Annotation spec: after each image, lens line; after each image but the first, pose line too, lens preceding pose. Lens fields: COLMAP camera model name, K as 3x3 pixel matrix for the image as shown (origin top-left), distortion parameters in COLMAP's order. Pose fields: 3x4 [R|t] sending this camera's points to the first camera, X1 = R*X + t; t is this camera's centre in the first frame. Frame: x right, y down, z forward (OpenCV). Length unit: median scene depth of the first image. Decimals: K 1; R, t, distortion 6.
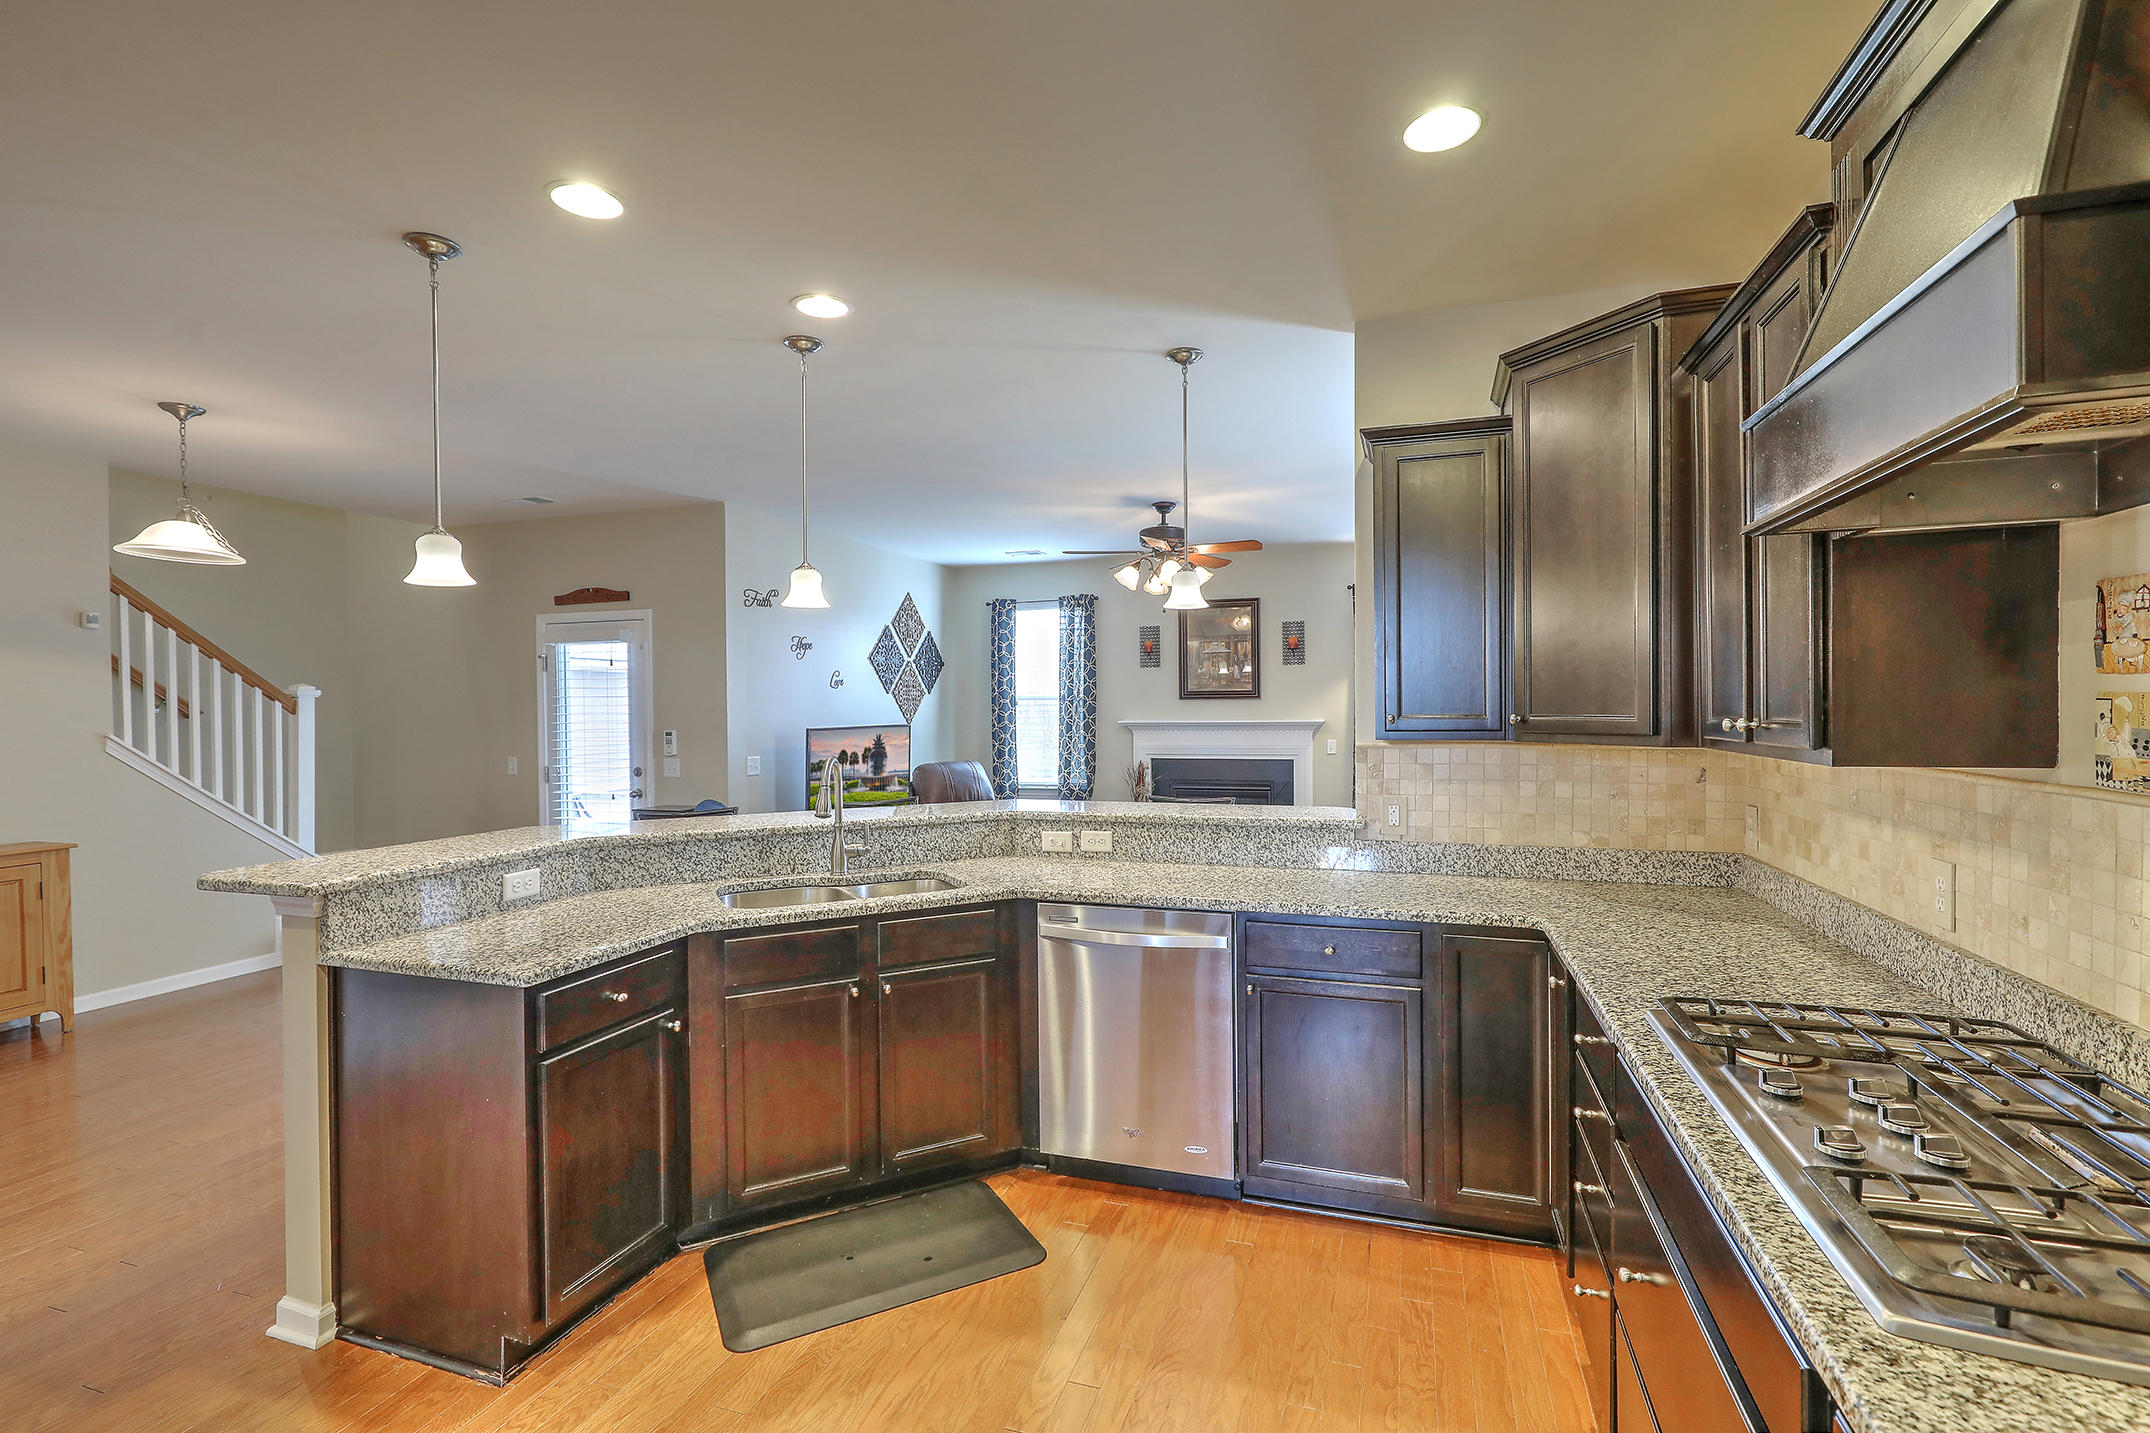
lens RADIAL K [[971.3, 0, 1100.6], [0, 971.3, 718.1], [0, 0, 1]] dist [0.003126, -0.002634]
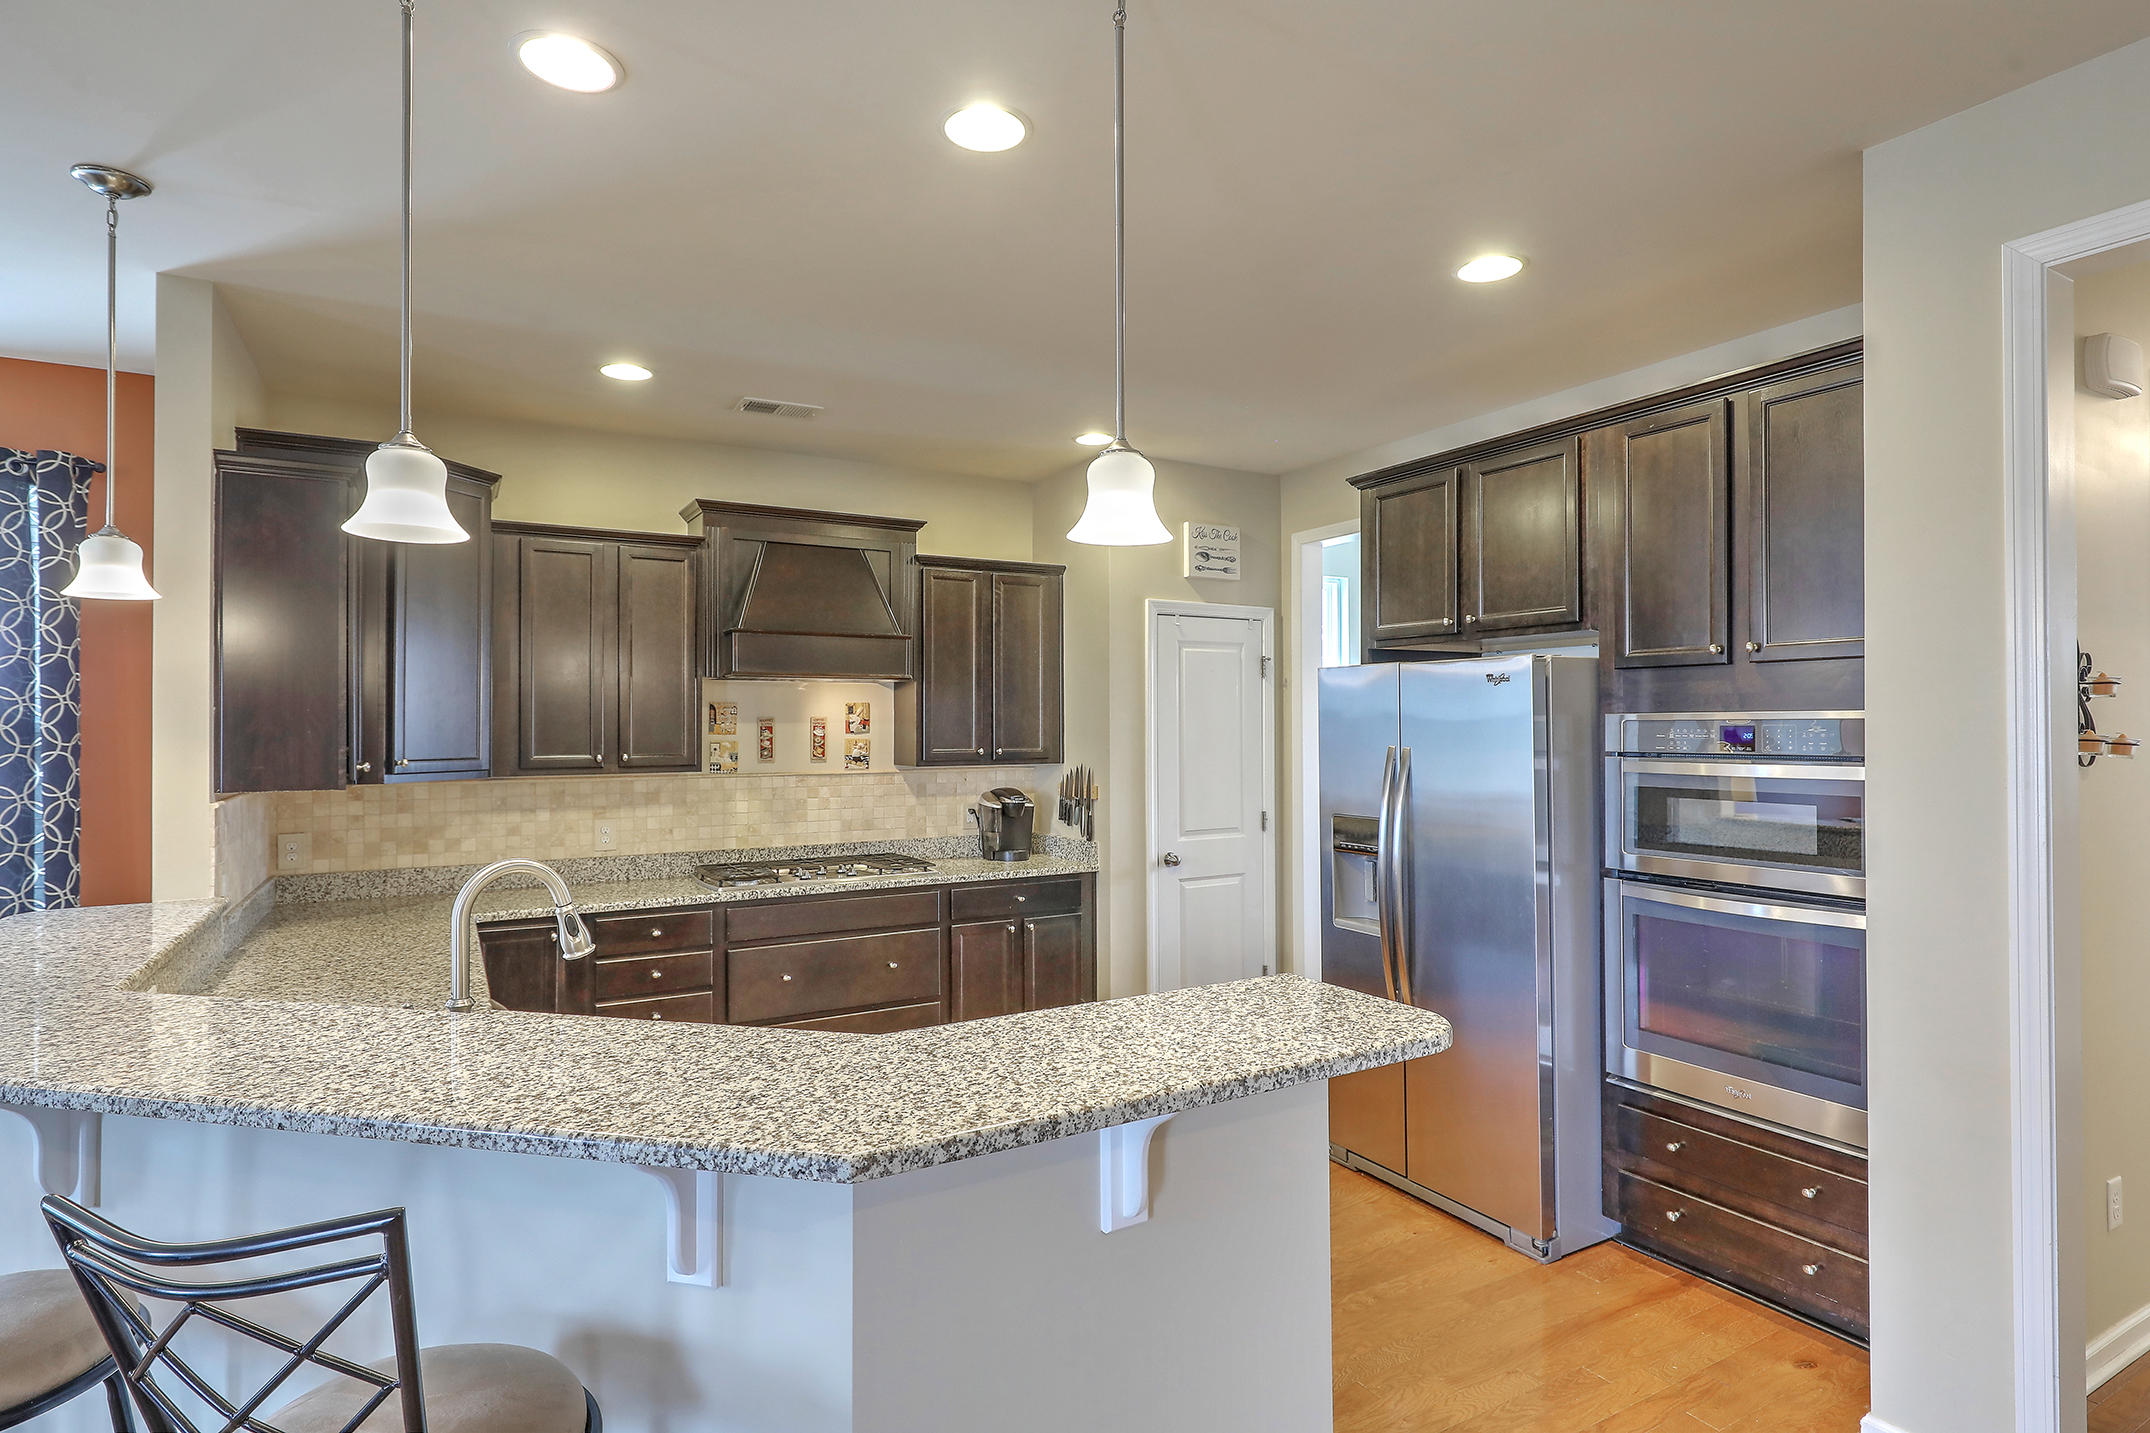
lens RADIAL K [[1120.3, 0, 1083.5], [0, 1120.3, 719.0], [0, 0, 1]] dist [-0.001793, 0.002059]
pose [[-0.746620, 0.018406, 0.664996, -0.464699], [0.021528, 0.999762, -0.003501, -0.012767], [-0.664903, 0.011702, -0.746838, 0.637127]]
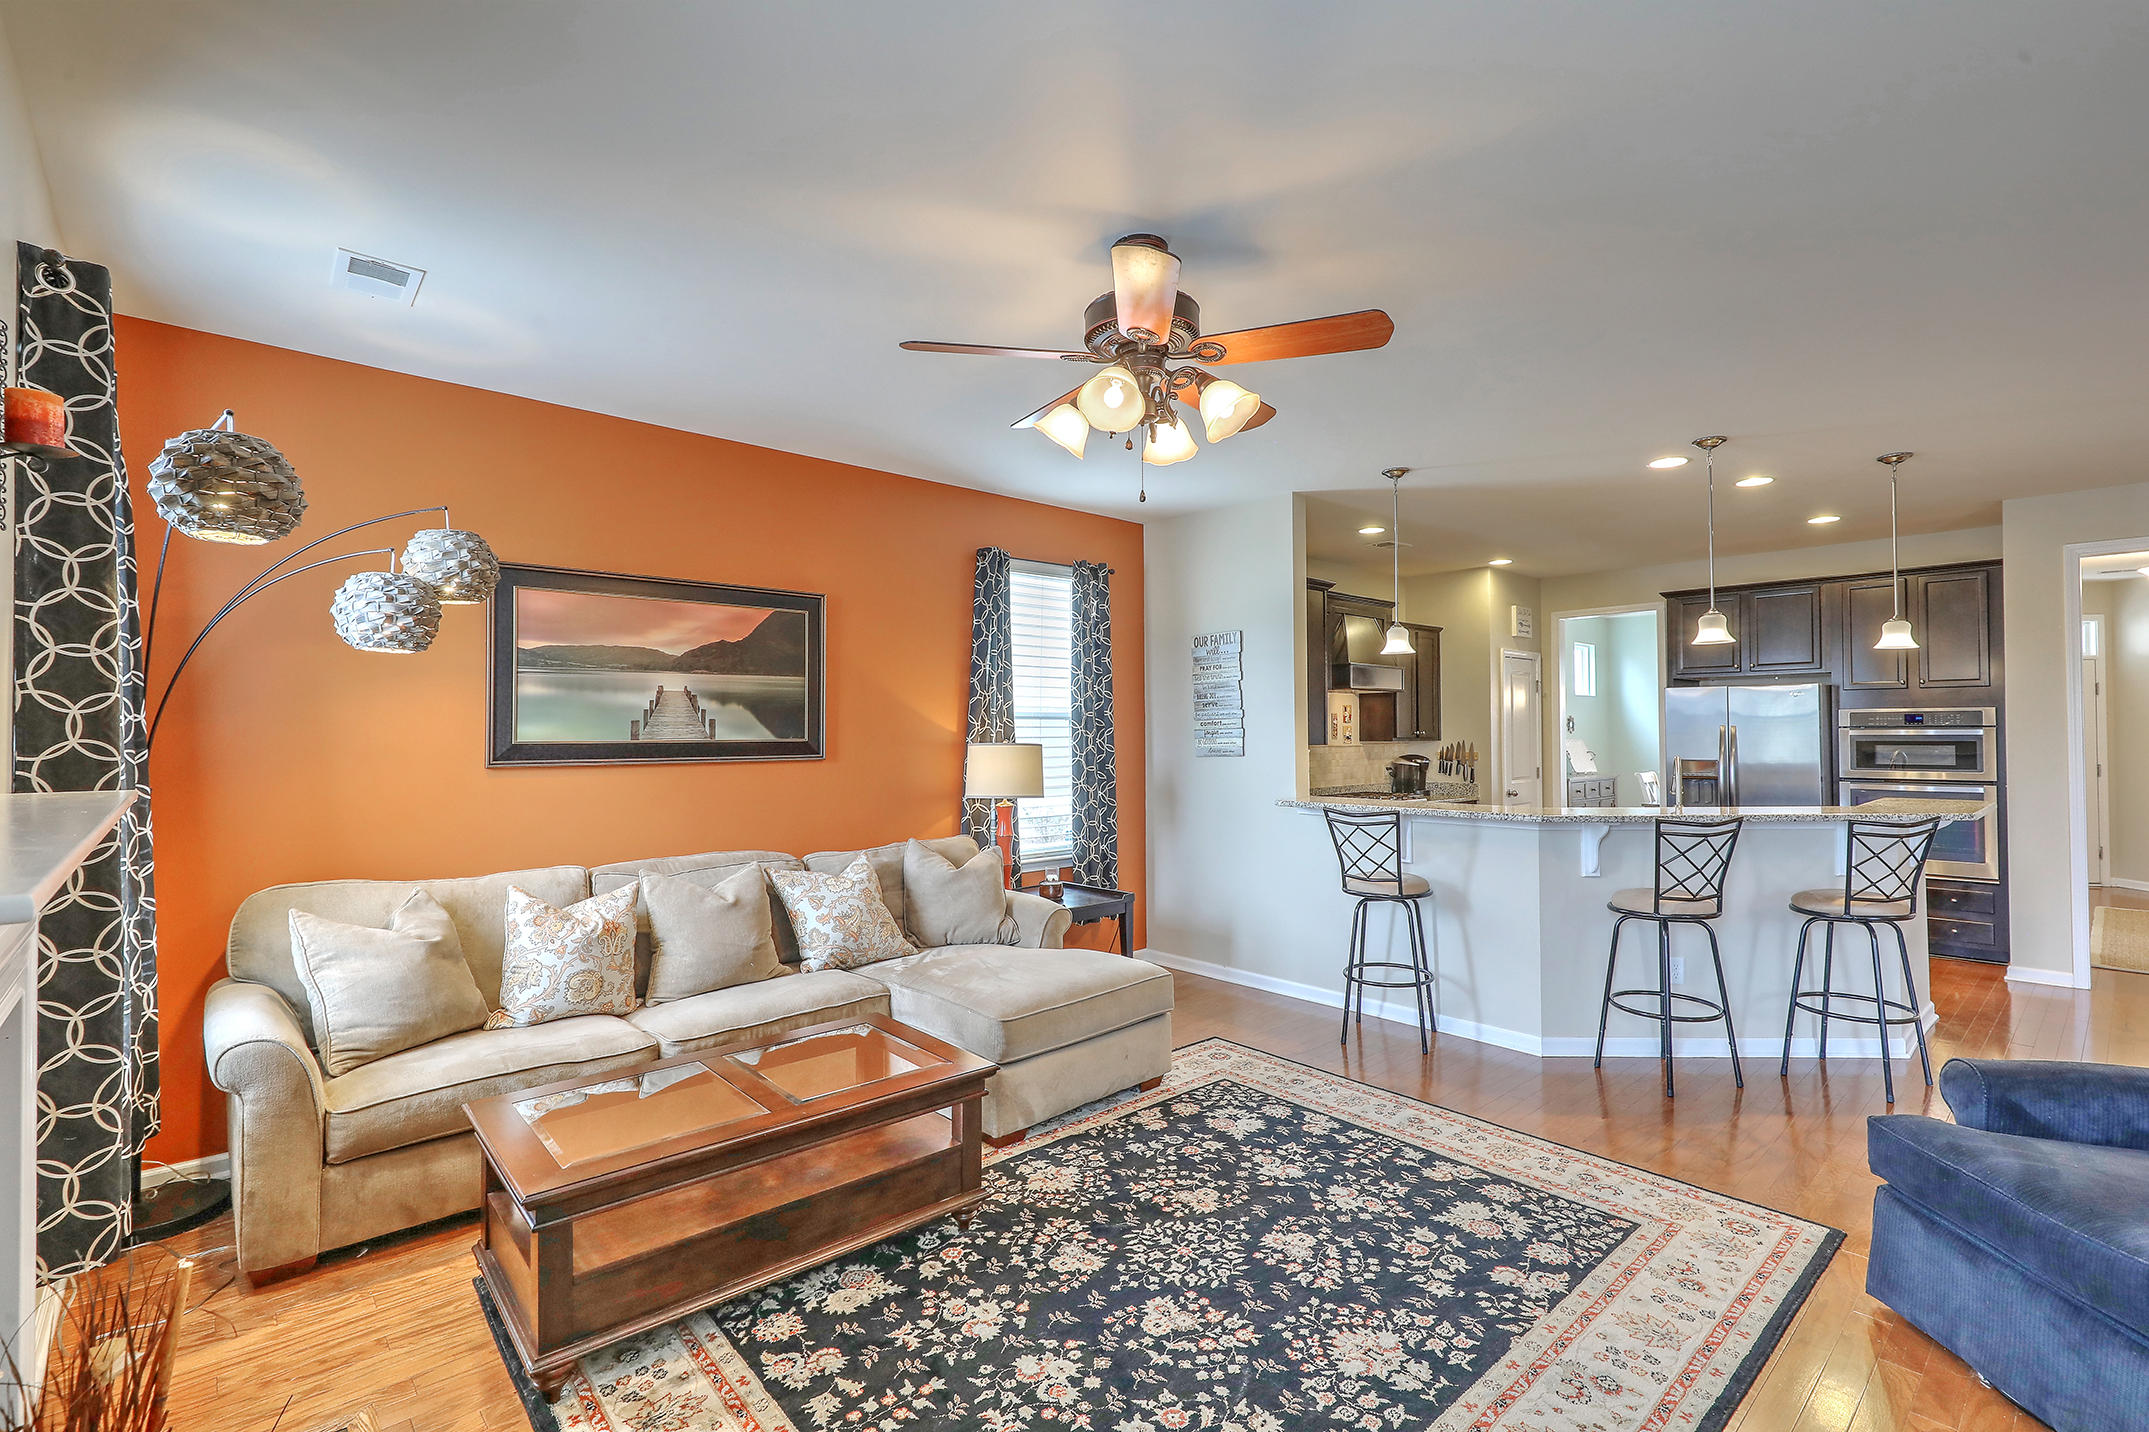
lens RADIAL K [[970.8, 0, 1088.3], [0, 970.8, 711.7], [0, 0, 1]] dist [0.003126, -0.002634]
pose [[-0.868535, 0.023258, 0.495082, -0.119240], [0.019399, 0.999728, -0.012933, -0.012293], [-0.495248, -0.001628, -0.868750, 1.365581]]
